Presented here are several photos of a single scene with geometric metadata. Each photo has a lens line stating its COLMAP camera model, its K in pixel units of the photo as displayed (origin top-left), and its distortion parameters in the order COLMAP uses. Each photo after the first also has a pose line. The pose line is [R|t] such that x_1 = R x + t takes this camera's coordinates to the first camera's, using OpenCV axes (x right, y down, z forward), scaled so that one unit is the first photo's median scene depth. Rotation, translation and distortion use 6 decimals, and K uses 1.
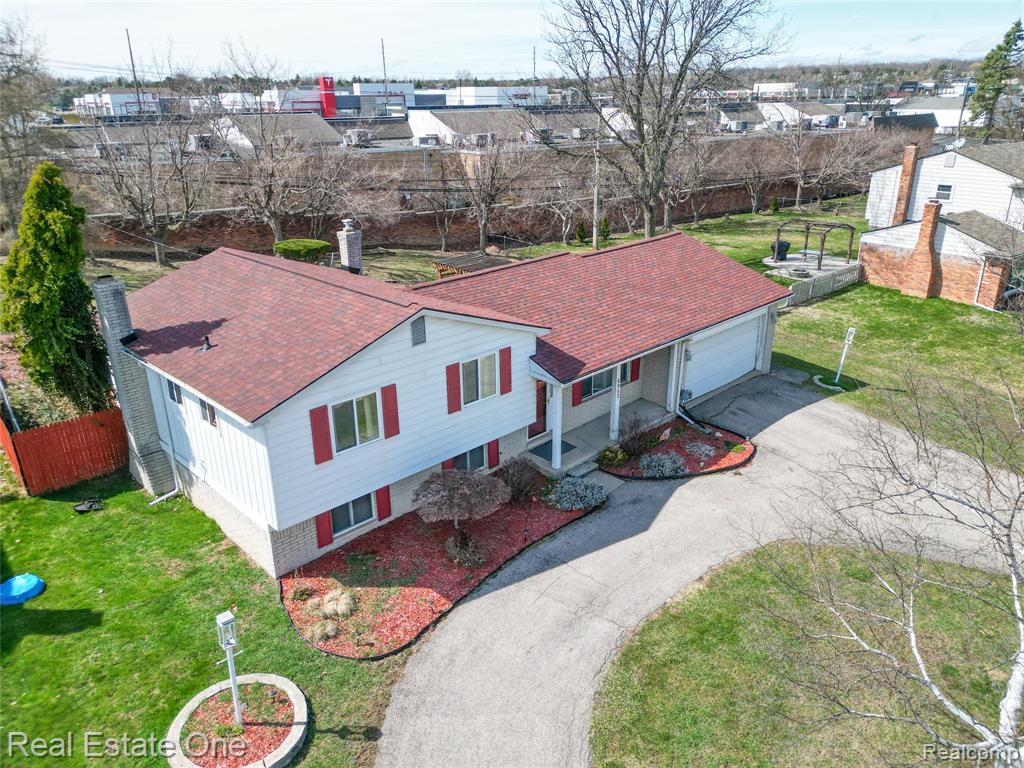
lens RADIAL K [[733.8, 0, 512.0], [0, 733.8, 384.0], [0, 0, 1]] dist [0.037427, -0.000834]
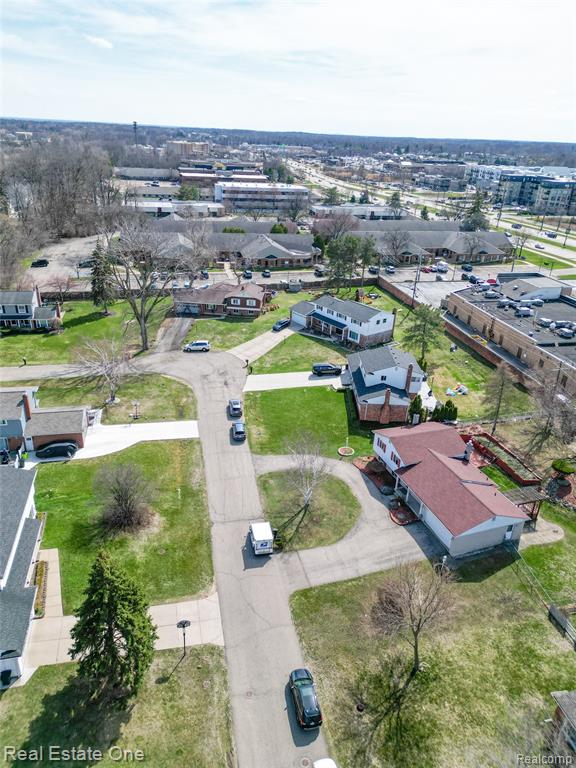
lens RADIAL K [[550.4, 0, 288.0], [0, 550.4, 384.0], [0, 0, 1]] dist [0.037427, -0.000834]
pose [[-0.405621, 0.389711, -0.826799, 2.876736], [-0.377920, 0.752112, 0.539912, -1.955550], [0.832255, 0.531463, -0.157793, 0.612523]]
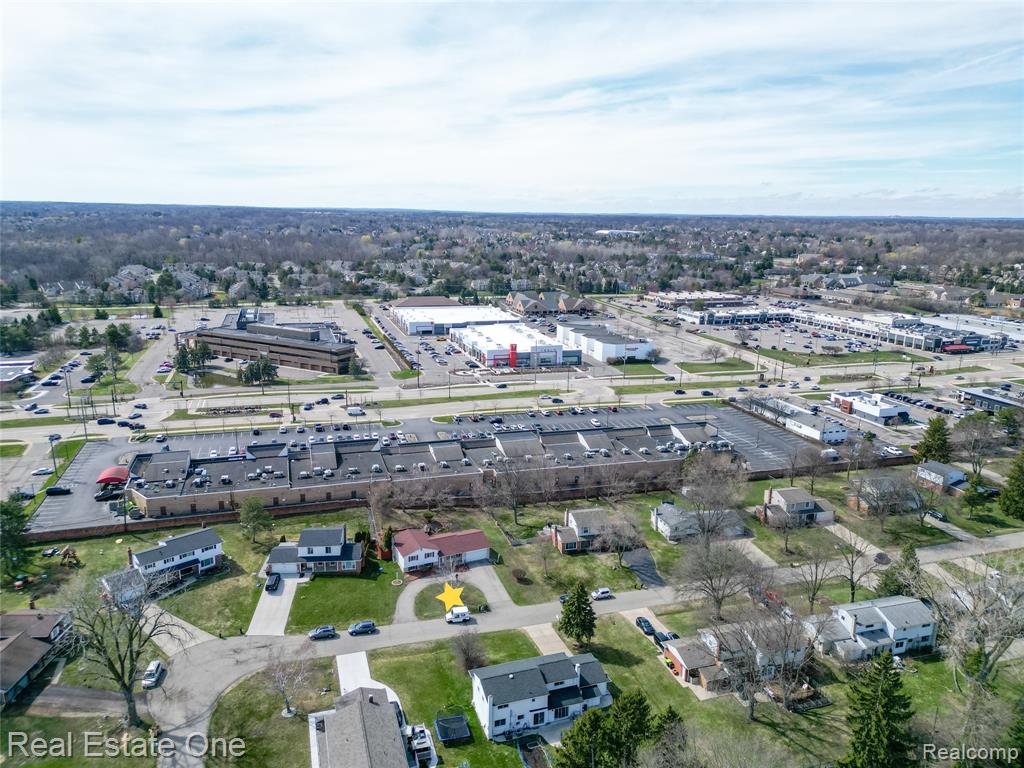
lens RADIAL K [[733.8, 0, 512.0], [0, 733.8, 384.0], [0, 0, 1]] dist [0.037427, -0.000834]
pose [[0.948532, 0.110871, -0.296639, 2.837160], [-0.153478, 0.980295, -0.124367, -0.927568], [0.277005, 0.163494, 0.946857, -6.403550]]
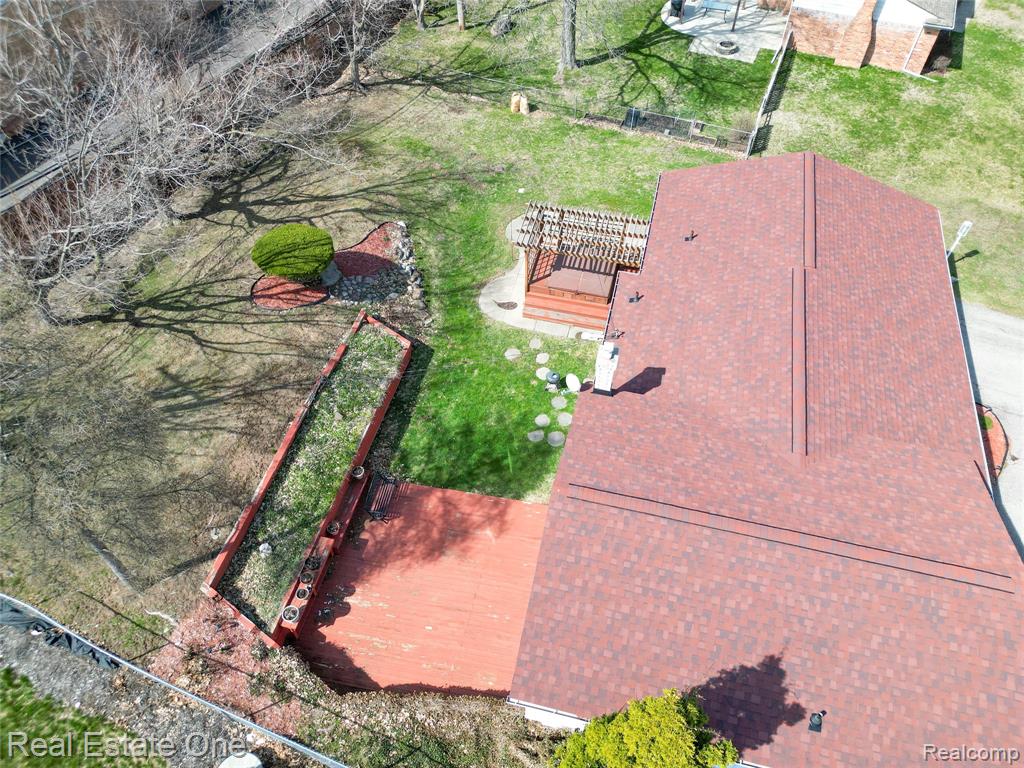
lens RADIAL K [[733.1, 0, 512.0], [0, 733.1, 384.0], [0, 0, 1]] dist [0.004400, 0.001609]
pose [[0.847390, -0.407882, 0.339946, -0.688455], [0.187011, 0.828477, 0.527876, -0.717328], [-0.496948, -0.383743, 0.778321, 0.552469]]
